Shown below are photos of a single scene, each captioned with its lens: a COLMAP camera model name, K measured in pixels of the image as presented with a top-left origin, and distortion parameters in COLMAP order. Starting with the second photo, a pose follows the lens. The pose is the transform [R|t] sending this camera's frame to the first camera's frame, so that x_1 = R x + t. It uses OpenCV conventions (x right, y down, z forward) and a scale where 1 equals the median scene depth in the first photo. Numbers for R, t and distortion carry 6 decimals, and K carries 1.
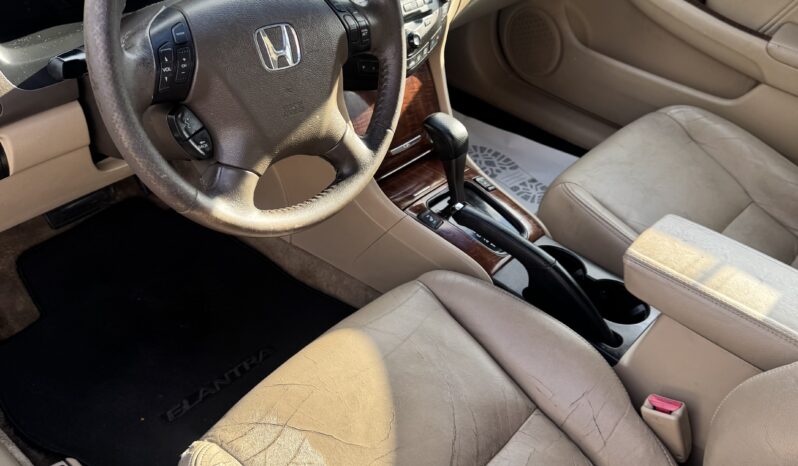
lens RADIAL K [[699.9, 0, 399.0], [0, 699.9, 233.1], [0, 0, 1]] dist [-0.003836, -0.007466]
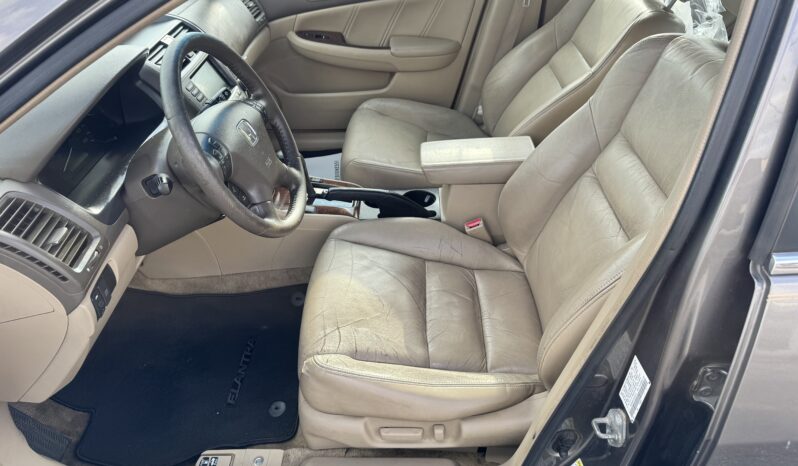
lens RADIAL K [[527.9, 0, 399.4], [0, 527.9, 232.6], [0, 0, 1]] dist [-0.001180, -0.002181]
pose [[0.760781, -0.479263, 0.437629, -0.360233], [0.484480, 0.868058, 0.108414, -0.003414], [-0.431847, 0.129543, 0.892596, -0.212000]]
